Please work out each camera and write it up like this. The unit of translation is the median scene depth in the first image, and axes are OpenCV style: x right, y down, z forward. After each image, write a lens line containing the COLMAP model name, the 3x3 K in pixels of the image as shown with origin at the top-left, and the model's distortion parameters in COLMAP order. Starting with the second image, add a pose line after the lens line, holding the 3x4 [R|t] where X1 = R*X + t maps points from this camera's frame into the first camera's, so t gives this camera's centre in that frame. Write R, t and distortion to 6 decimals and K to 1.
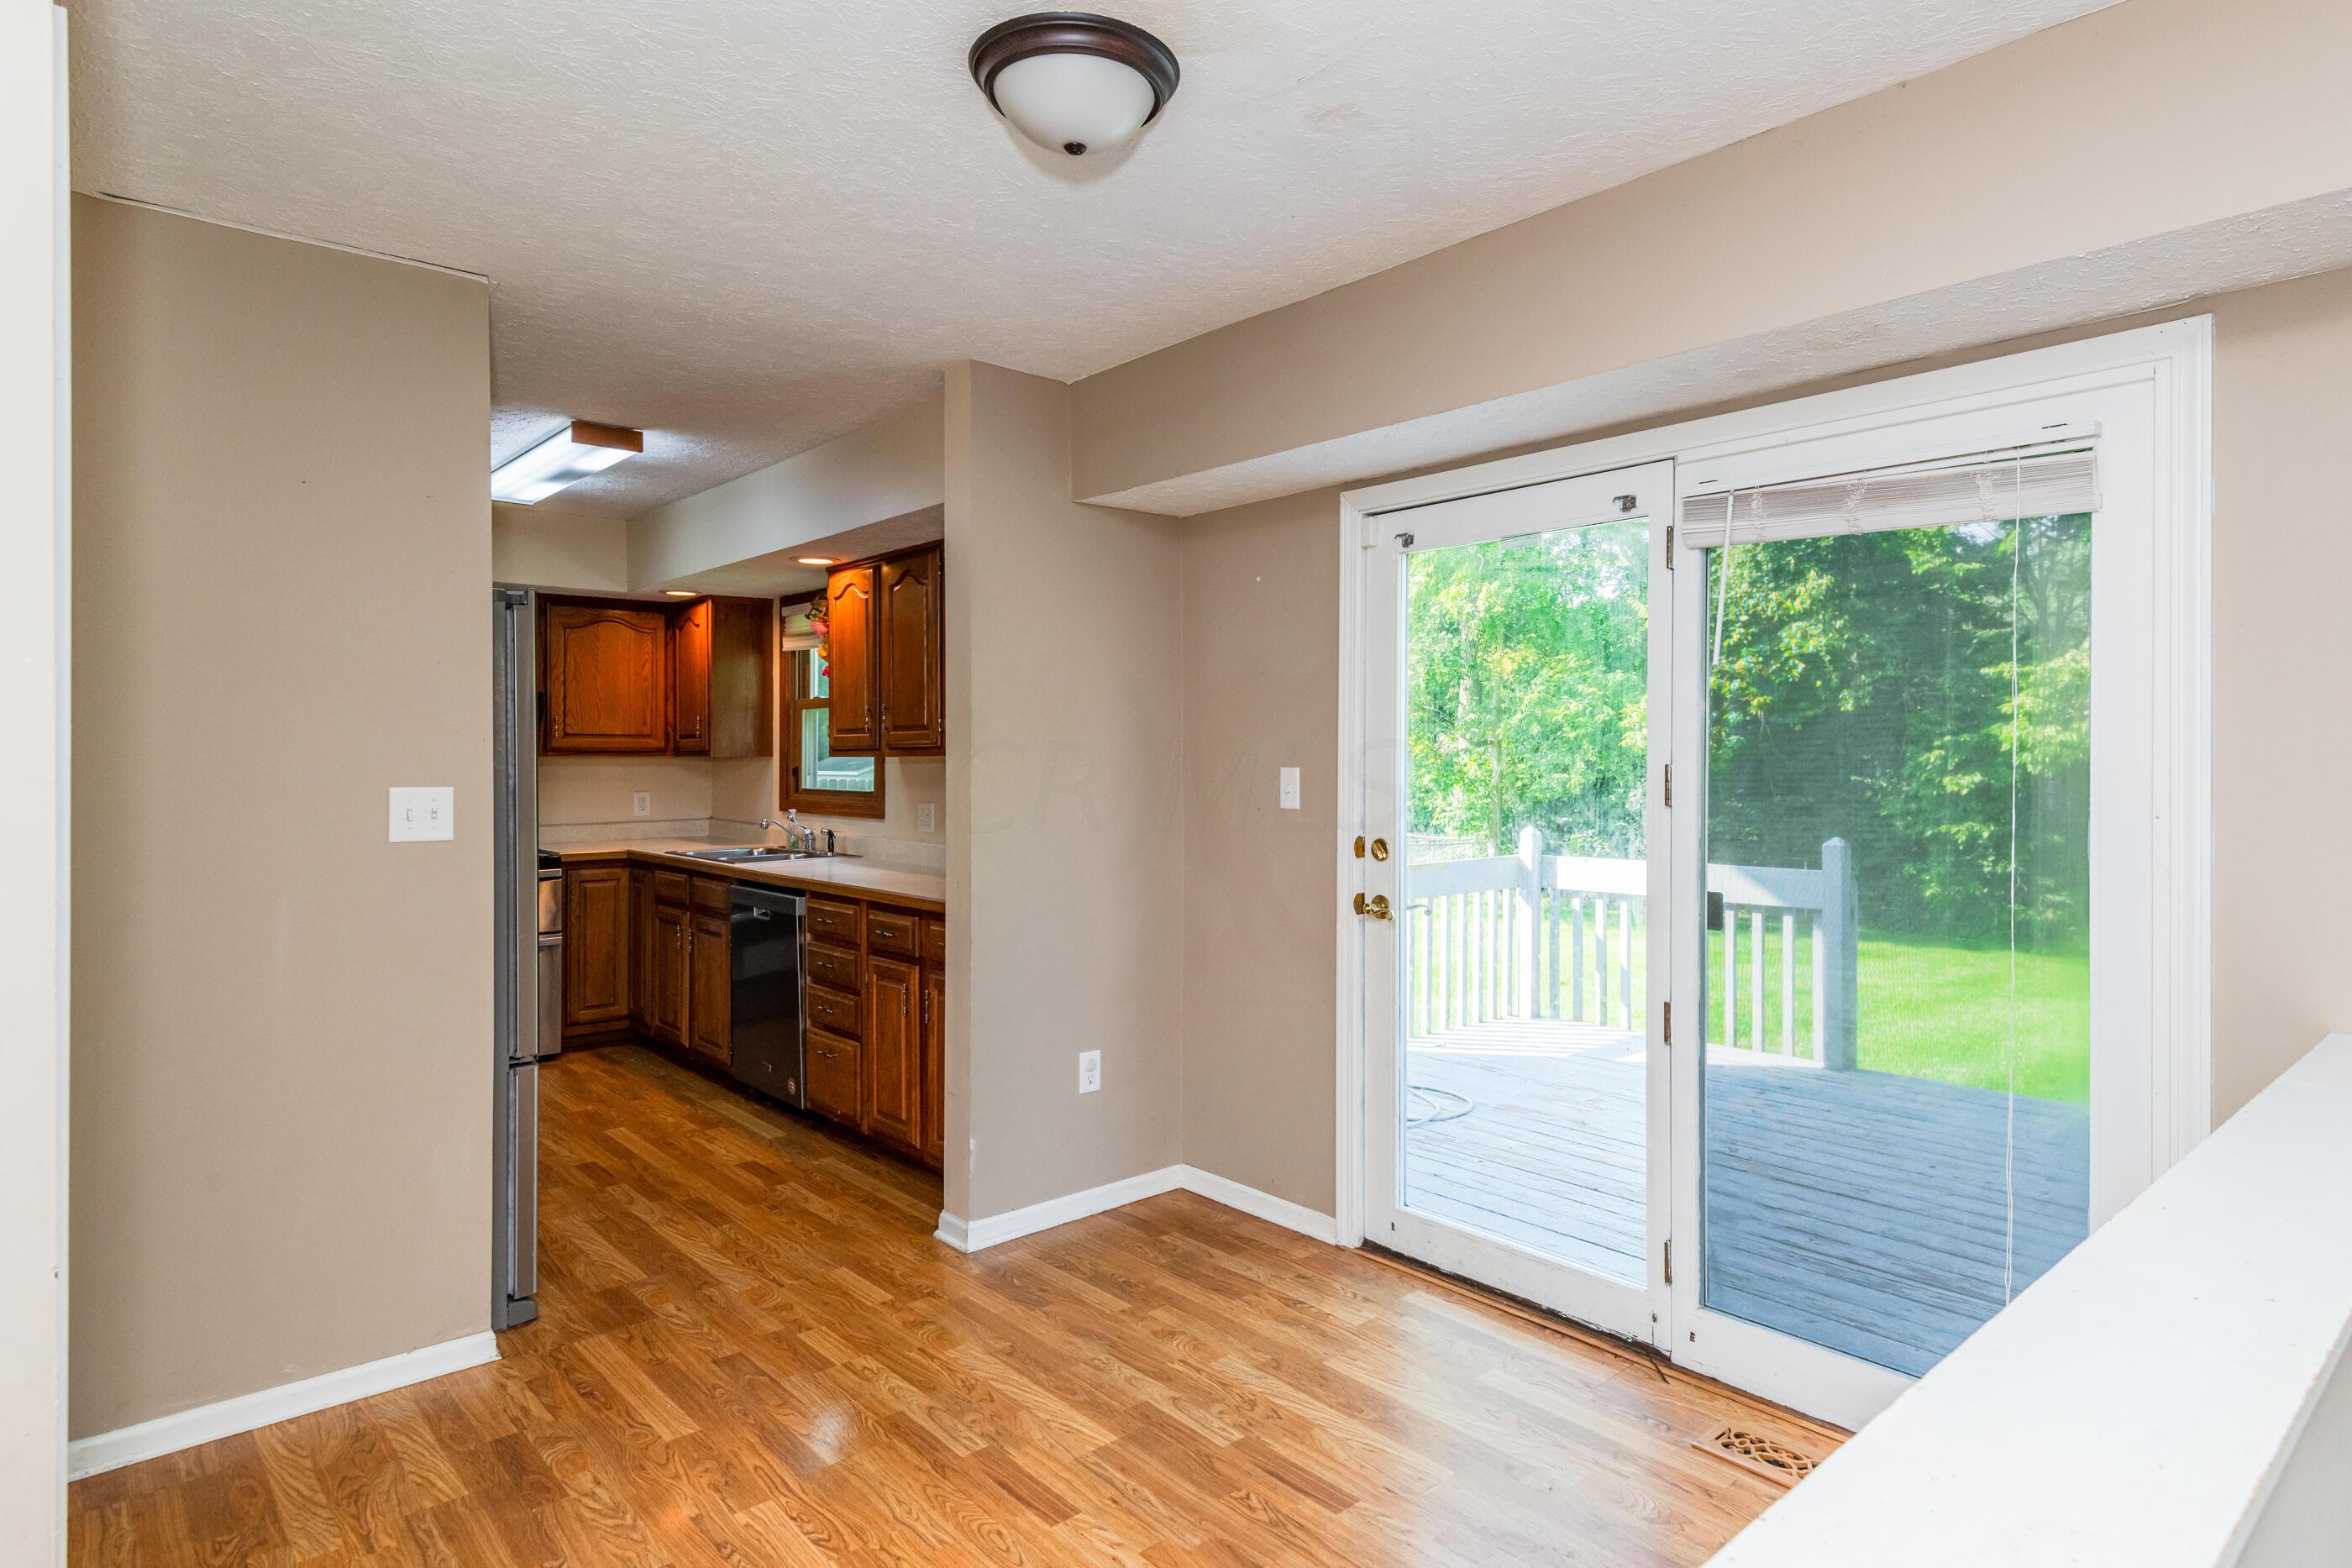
lens RADIAL K [[1278.1, 0, 1202.7], [0, 1278.1, 760.4], [0, 0, 1]] dist [0.044772, -0.028350]
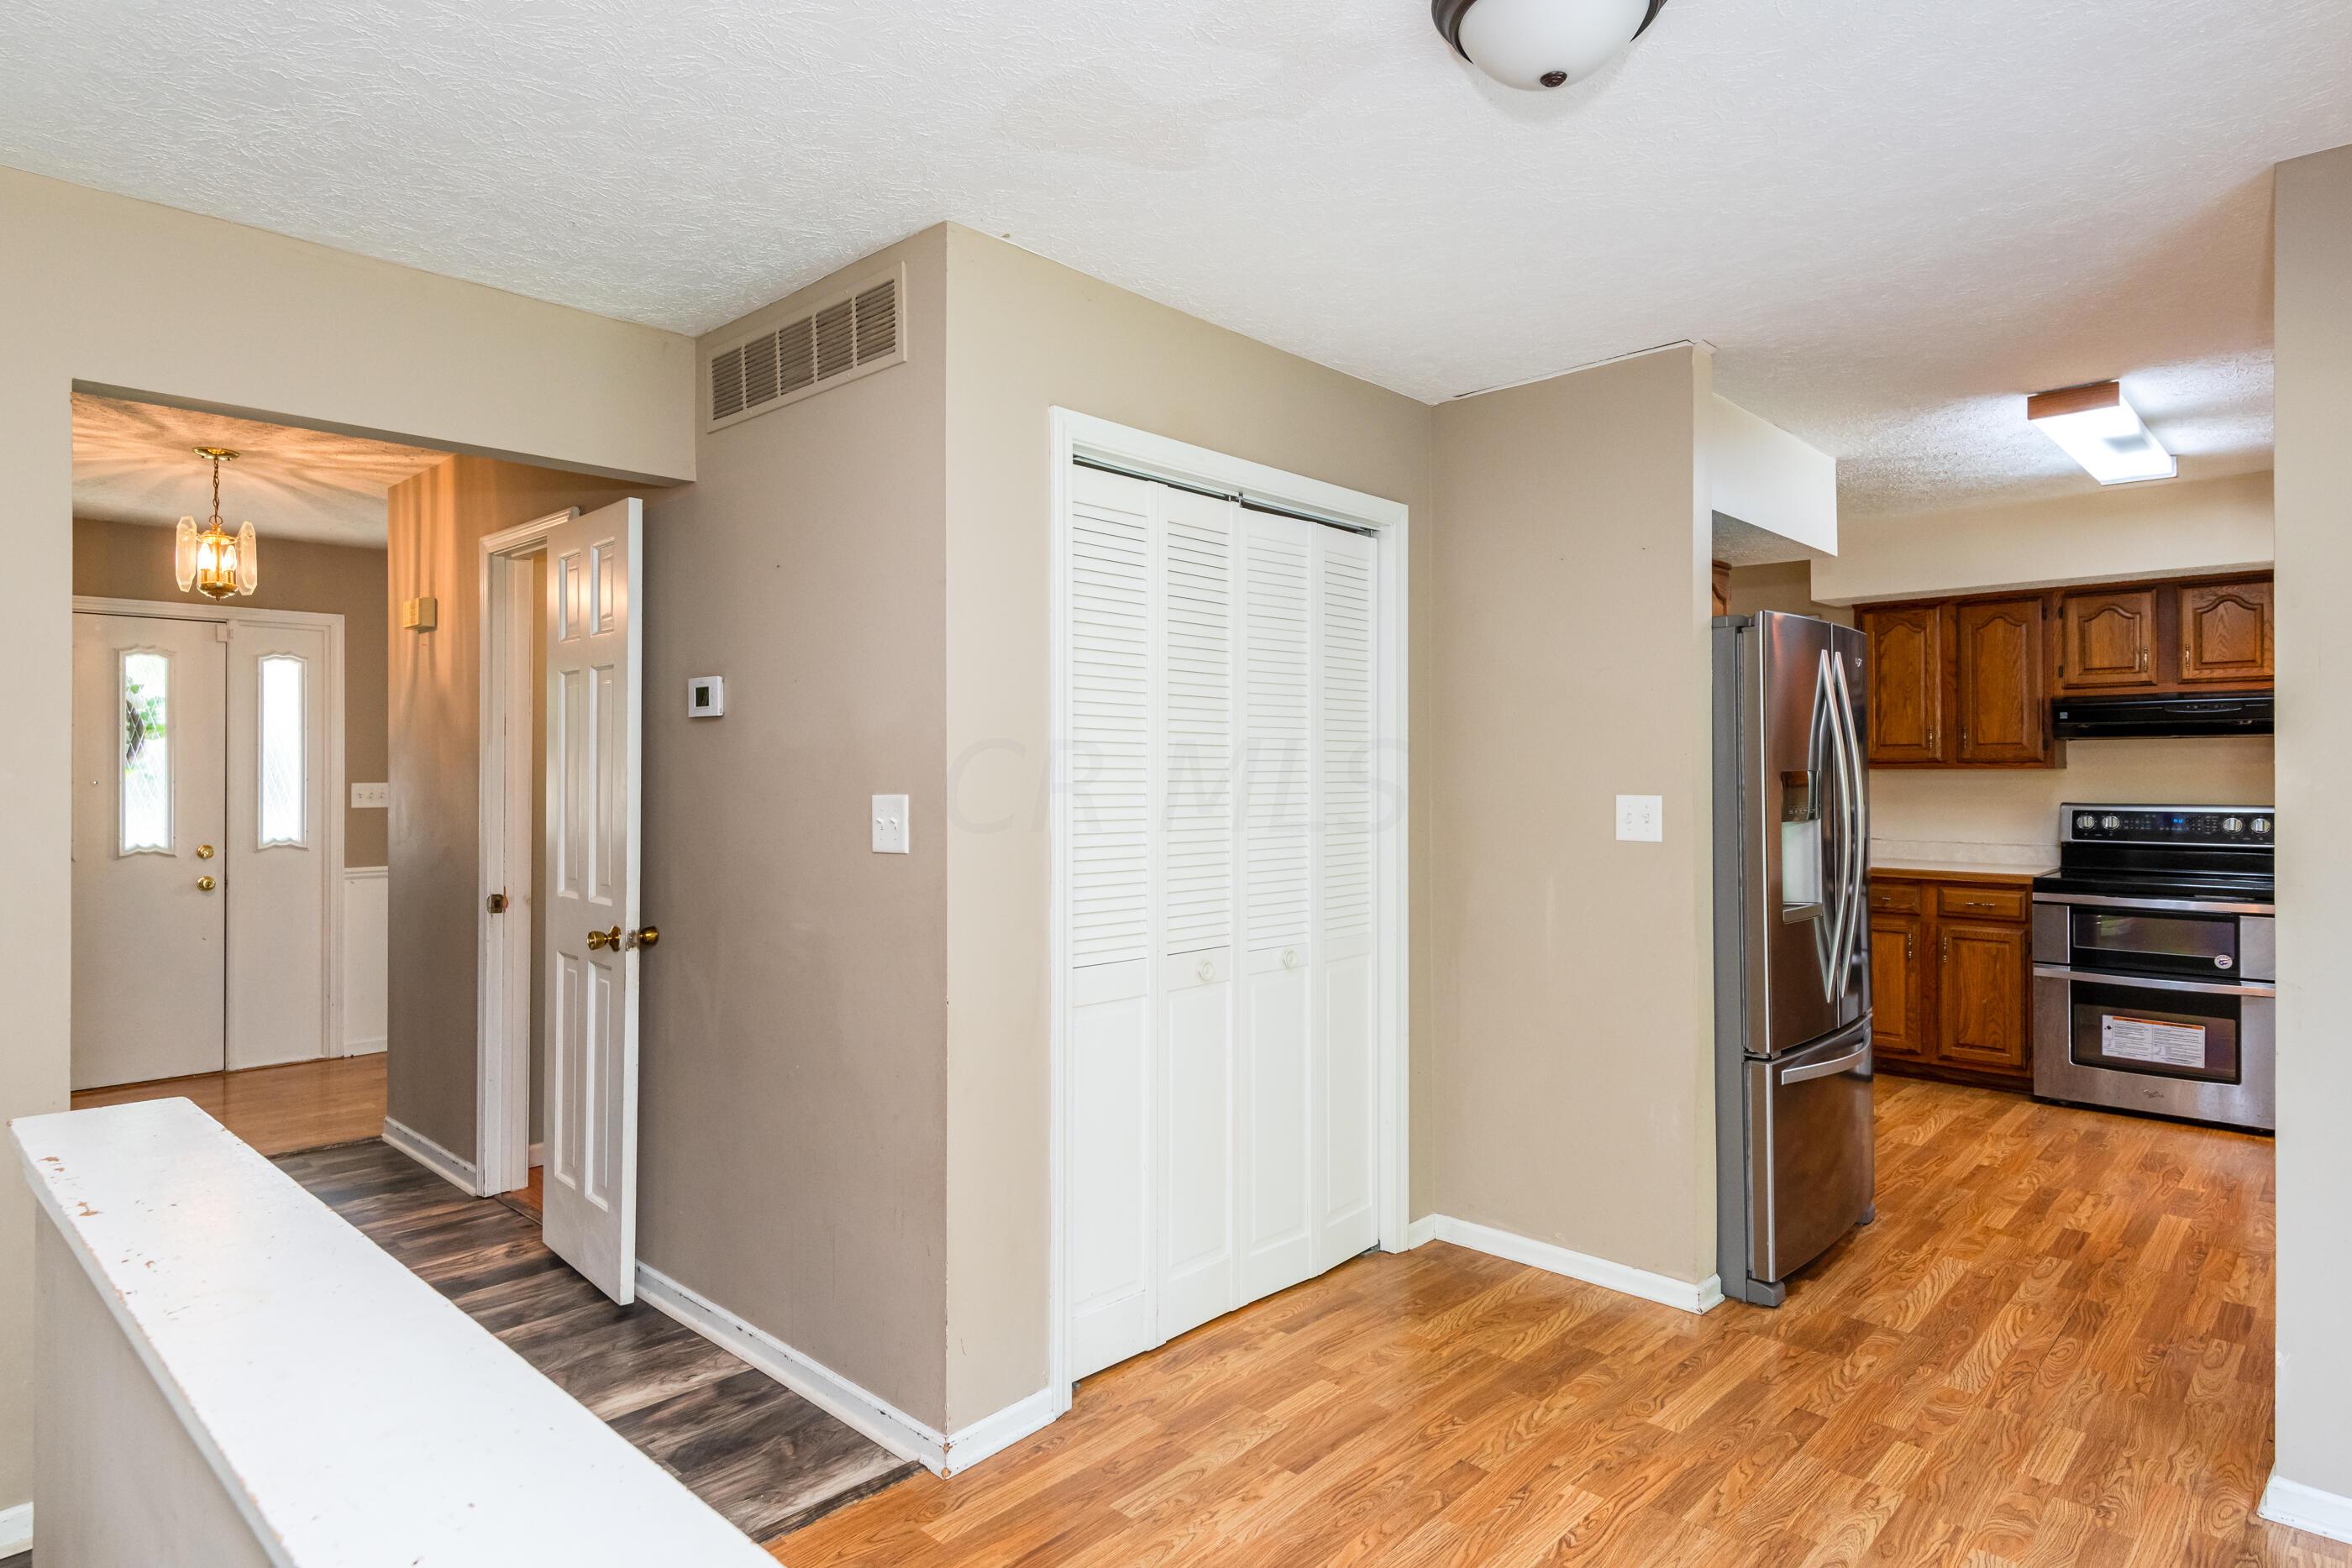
lens RADIAL K [[1295.3, 0, 1175.9], [0, 1295.3, 773.1], [0, 0, 1]] dist [0.043744, -0.028210]
pose [[0.084052, 0.000700, -0.996461, 0.419345], [0.000966, 0.999999, 0.000784, -0.000907], [0.996461, -0.001028, 0.084052, 0.363549]]
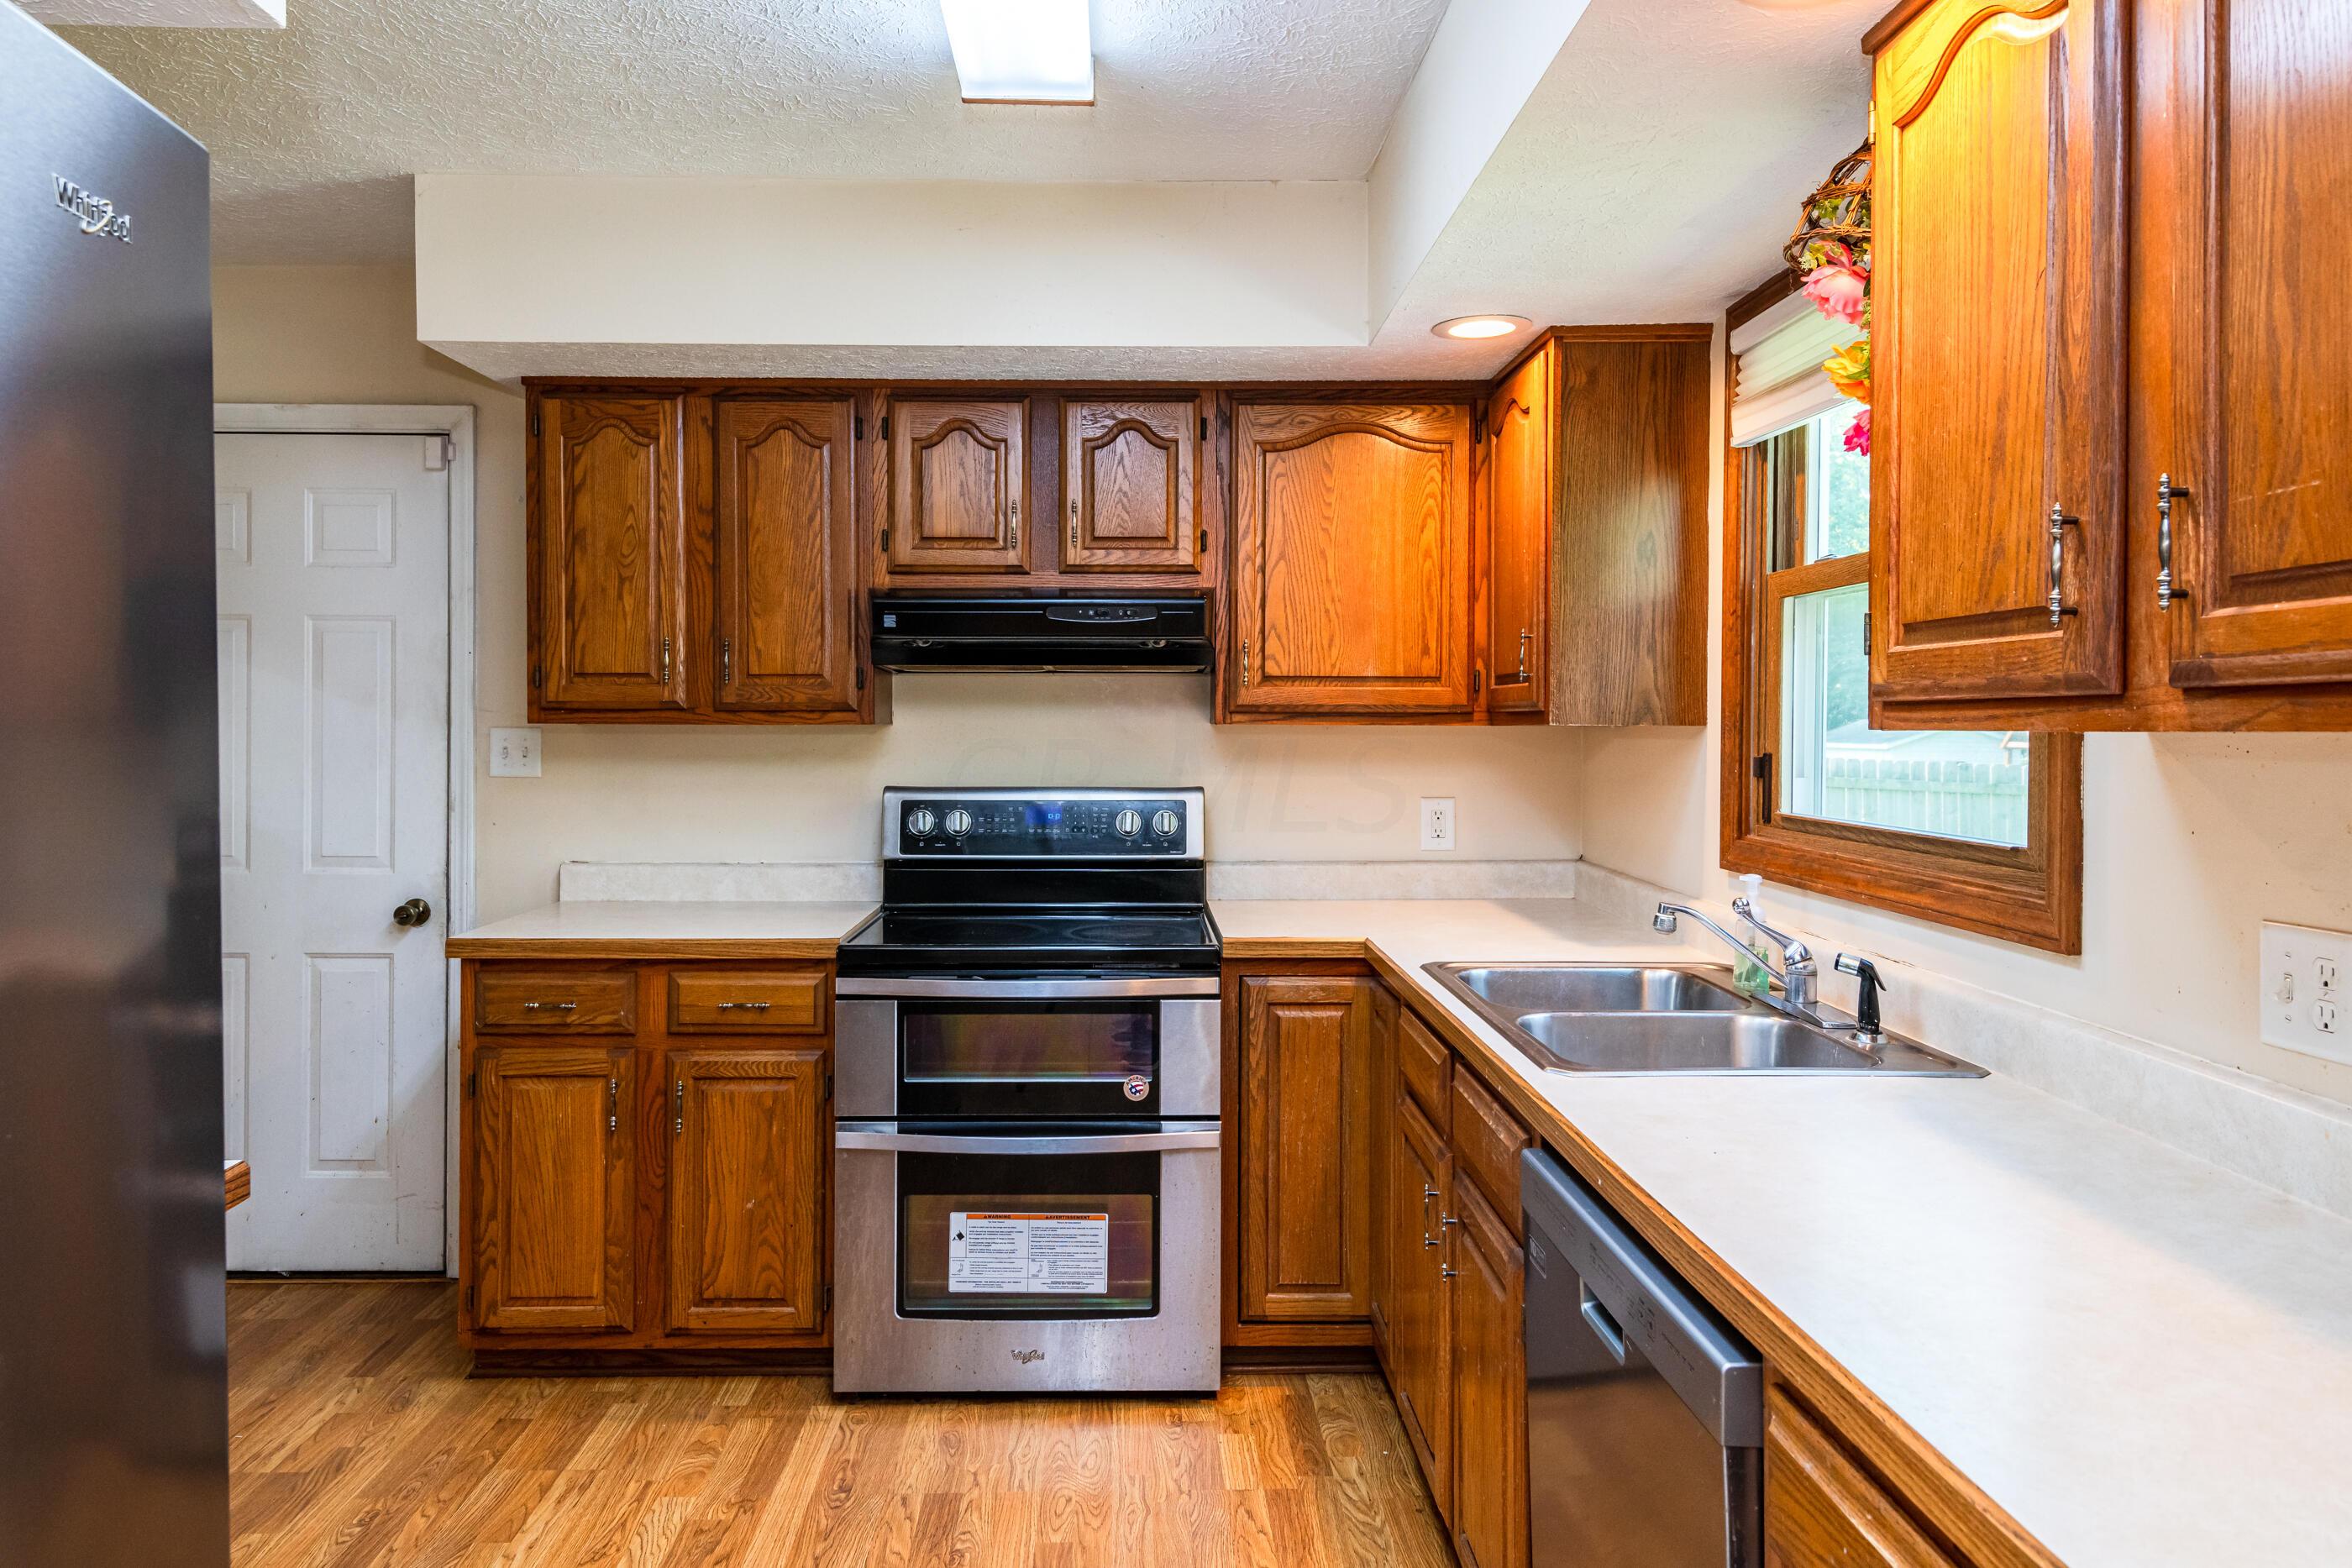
lens RADIAL K [[1493.3, 0, 1137.2], [0, 1493.3, 732.3], [0, 0, 1]] dist [0.029199, -0.000286]
pose [[0.750315, 0.007348, -0.661040, -0.274562], [-0.004957, 0.999973, 0.005489, -0.004572], [0.661062, -0.000842, 0.750330, 0.916585]]
